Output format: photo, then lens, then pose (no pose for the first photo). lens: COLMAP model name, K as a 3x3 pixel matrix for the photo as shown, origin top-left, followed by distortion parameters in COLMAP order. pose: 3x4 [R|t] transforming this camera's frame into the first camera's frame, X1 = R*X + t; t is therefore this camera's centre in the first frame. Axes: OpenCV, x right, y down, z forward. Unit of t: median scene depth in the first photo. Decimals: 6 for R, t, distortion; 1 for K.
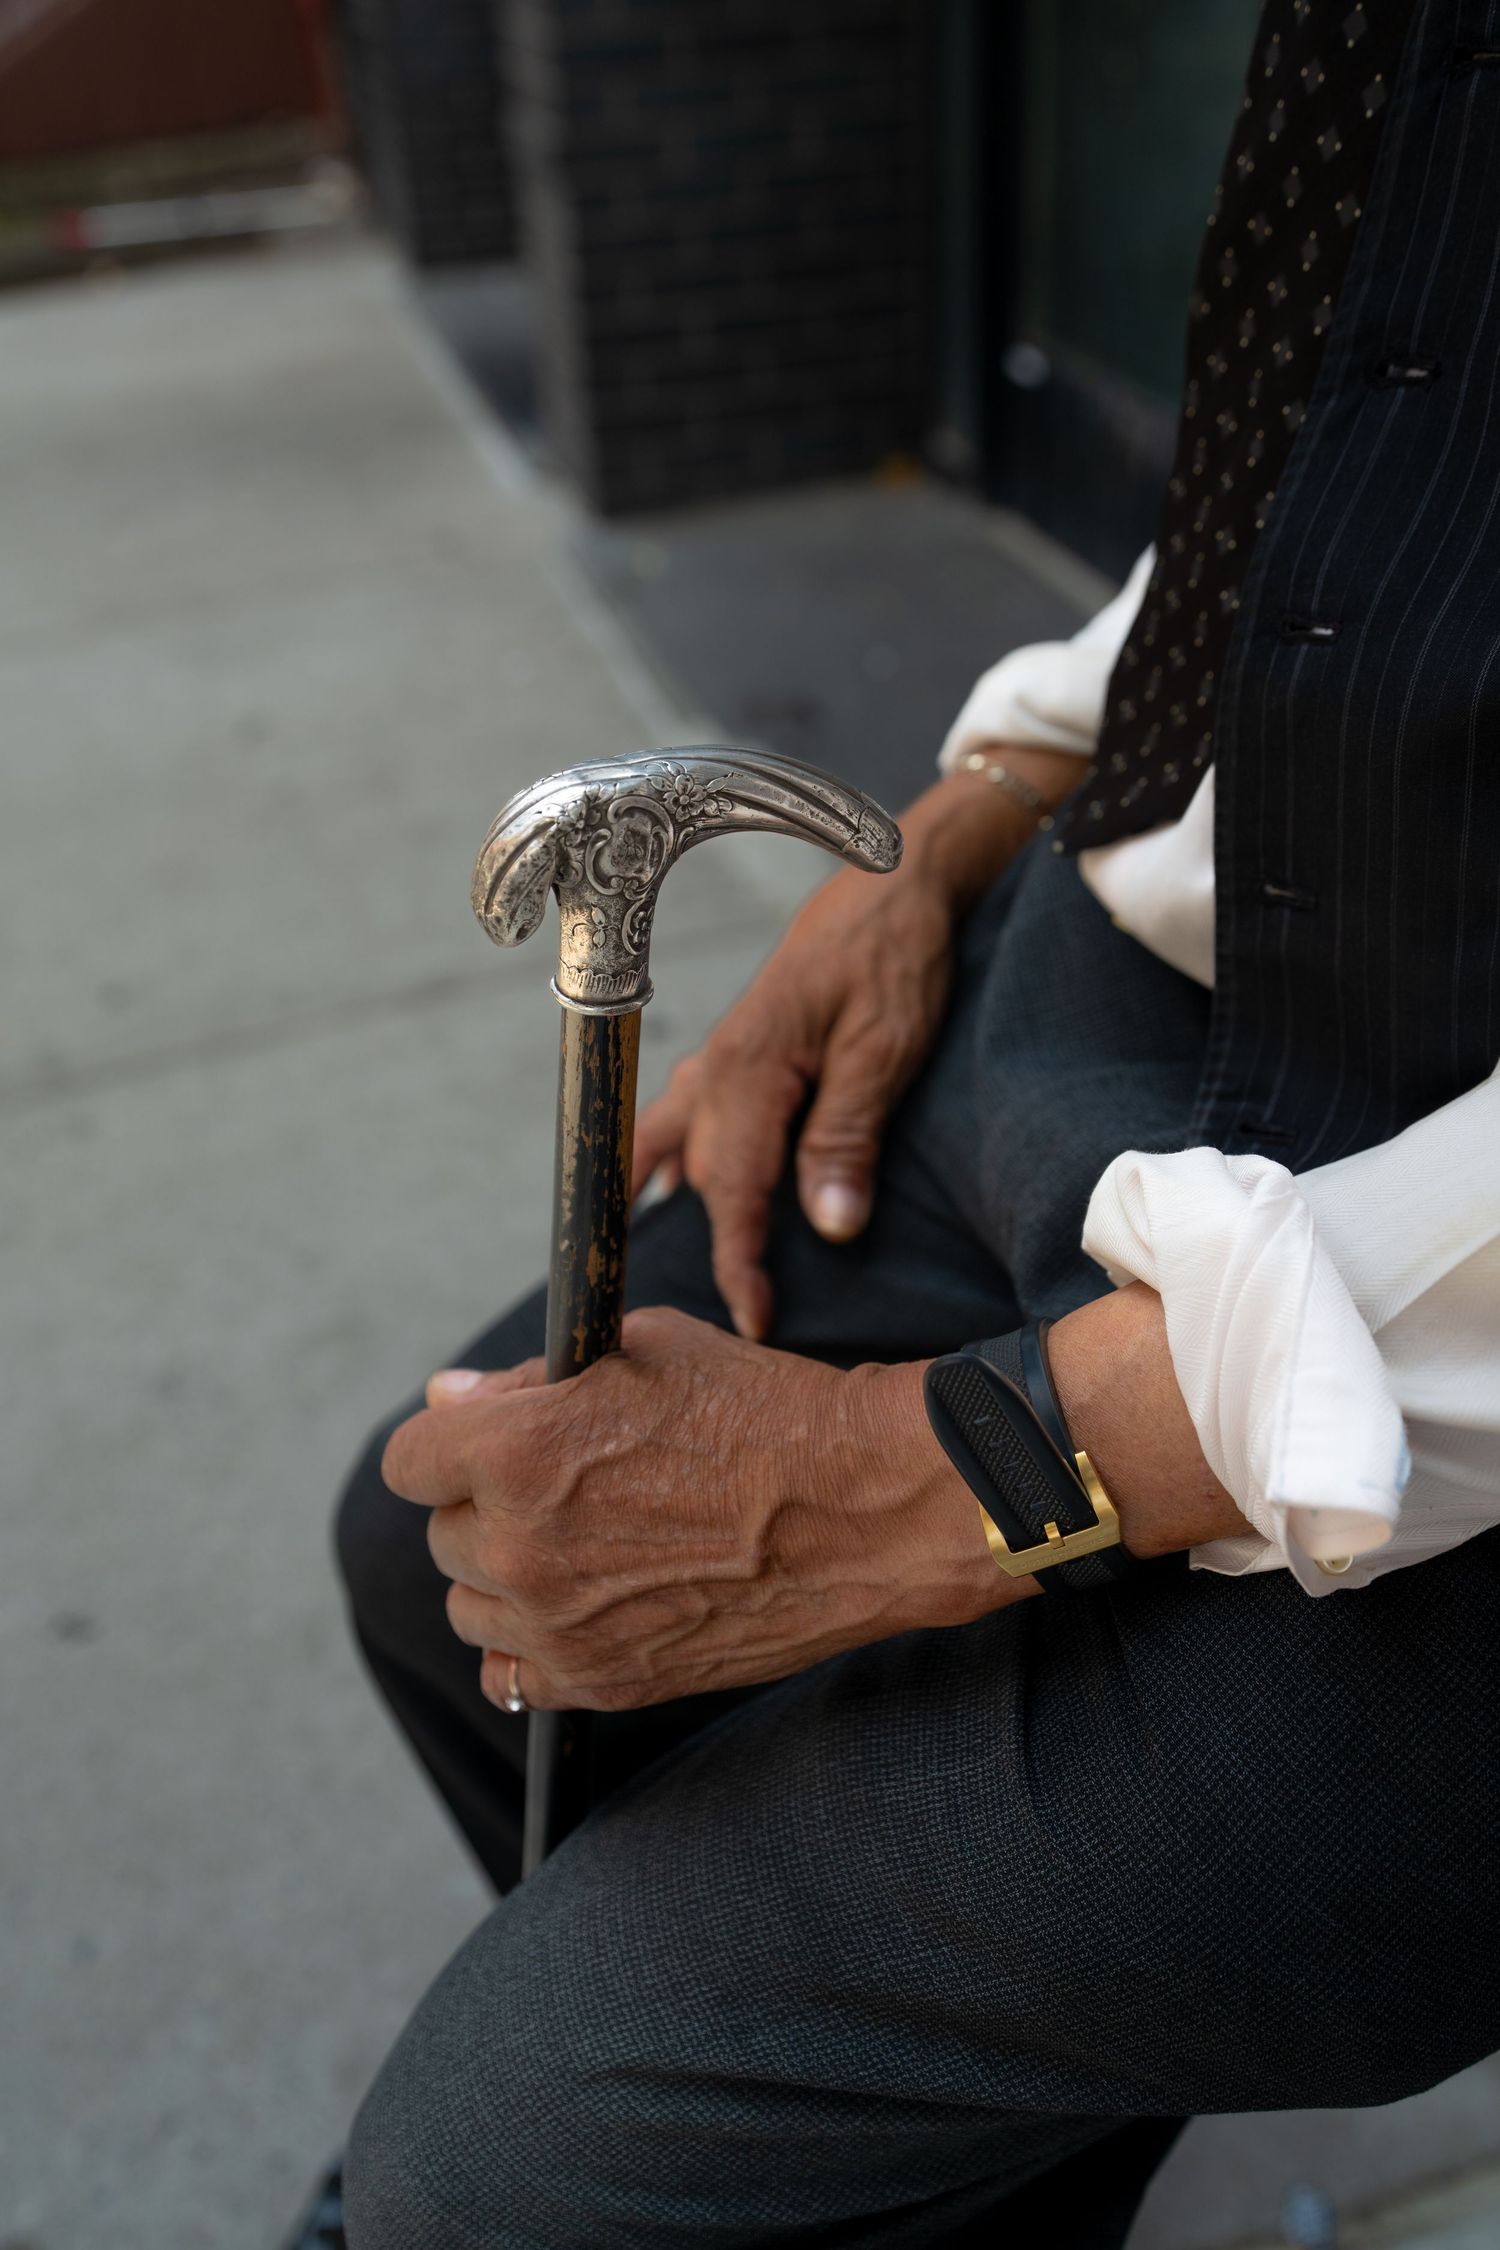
lens RADIAL K [[2062.0, 0, 741.1], [0, 2062.0, 1129.0], [0, 0, 1]] dist [0.056437, 0.000000]
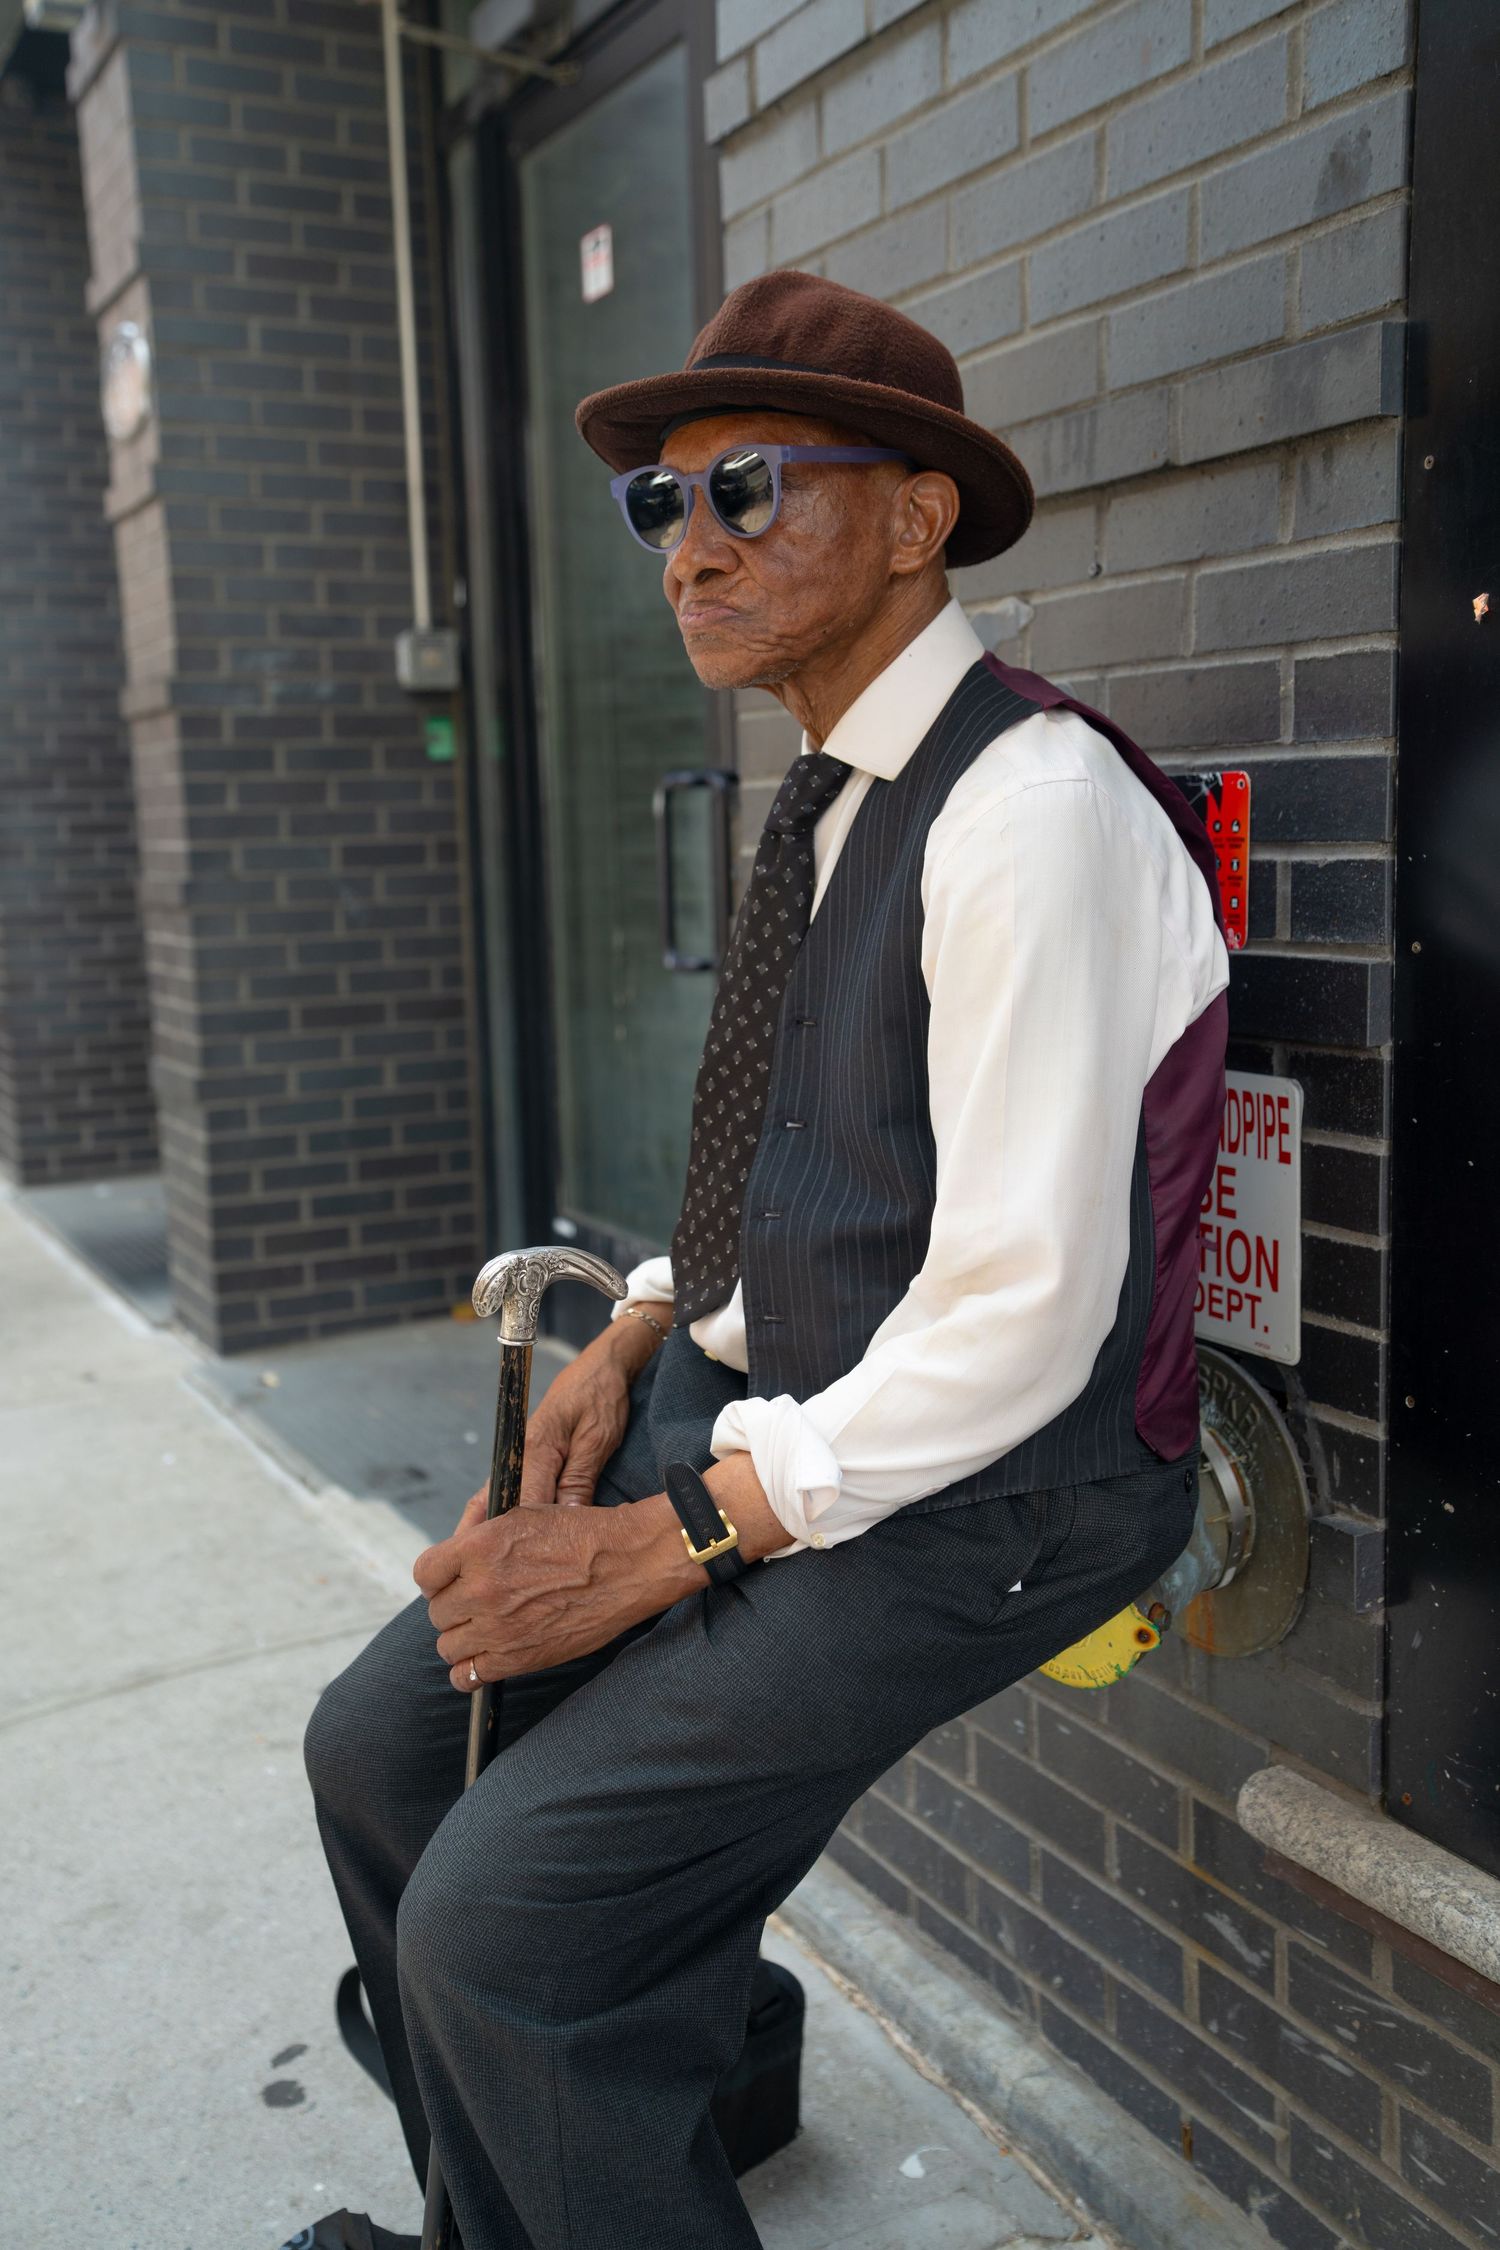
lens RADIAL K [[2062.0, 0, 750.8], [0, 2062.0, 1128.6], [0, 0, 1]] dist [0.056437, 0.000000]
pose [[0.971656, -0.003051, 0.236378, -0.332411], [0.100108, 0.911143, -0.399745, 0.634269], [-0.214154, 0.412078, 0.885624, -1.220597]]
